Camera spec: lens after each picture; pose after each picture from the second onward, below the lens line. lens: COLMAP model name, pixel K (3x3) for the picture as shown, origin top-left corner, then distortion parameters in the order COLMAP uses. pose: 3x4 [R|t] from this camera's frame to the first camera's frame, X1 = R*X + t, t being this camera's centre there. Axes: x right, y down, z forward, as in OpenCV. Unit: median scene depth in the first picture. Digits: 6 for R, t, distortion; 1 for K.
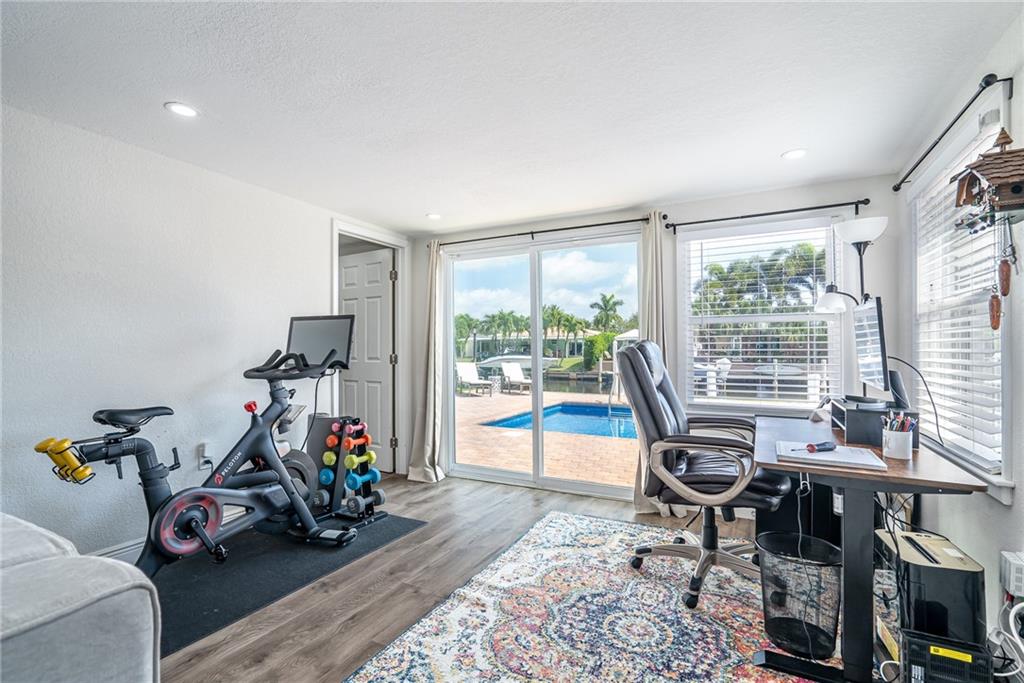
lens RADIAL K [[466.2, 0, 508.5], [0, 466.2, 343.7], [0, 0, 1]] dist [-0.001666, 0.000430]
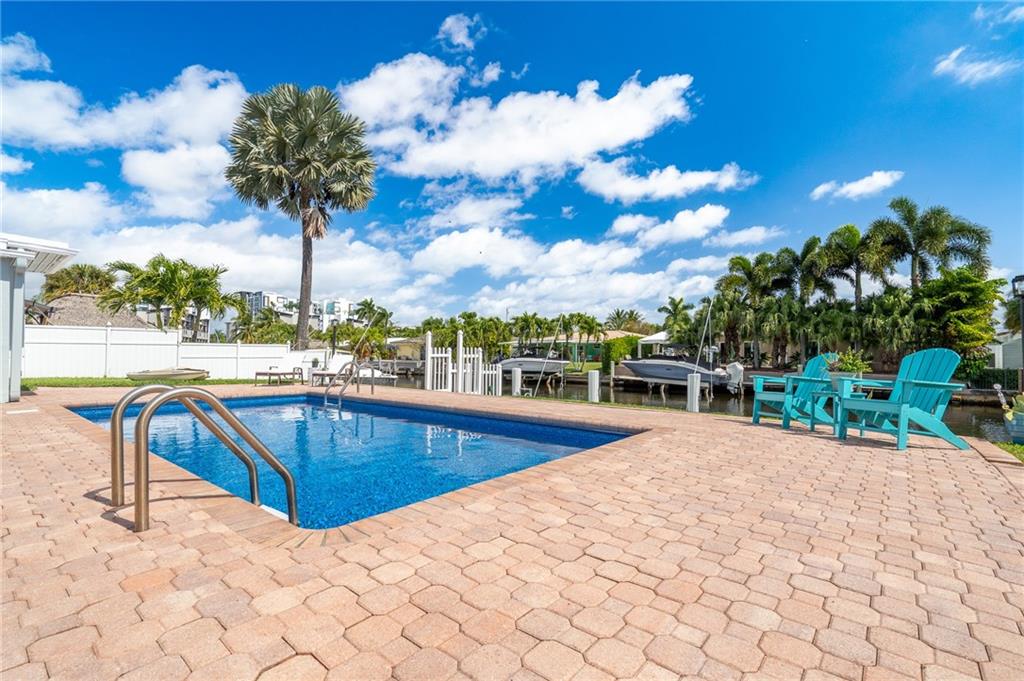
lens RADIAL K [[466.2, 0, 508.5], [0, 466.2, 342.7], [0, 0, 1]] dist [-0.001666, 0.000430]
pose [[0.980455, 0.004494, -0.196693, 0.161618], [-0.007710, 0.999849, -0.015589, 0.008303], [0.196593, 0.016801, 0.980341, 0.033759]]
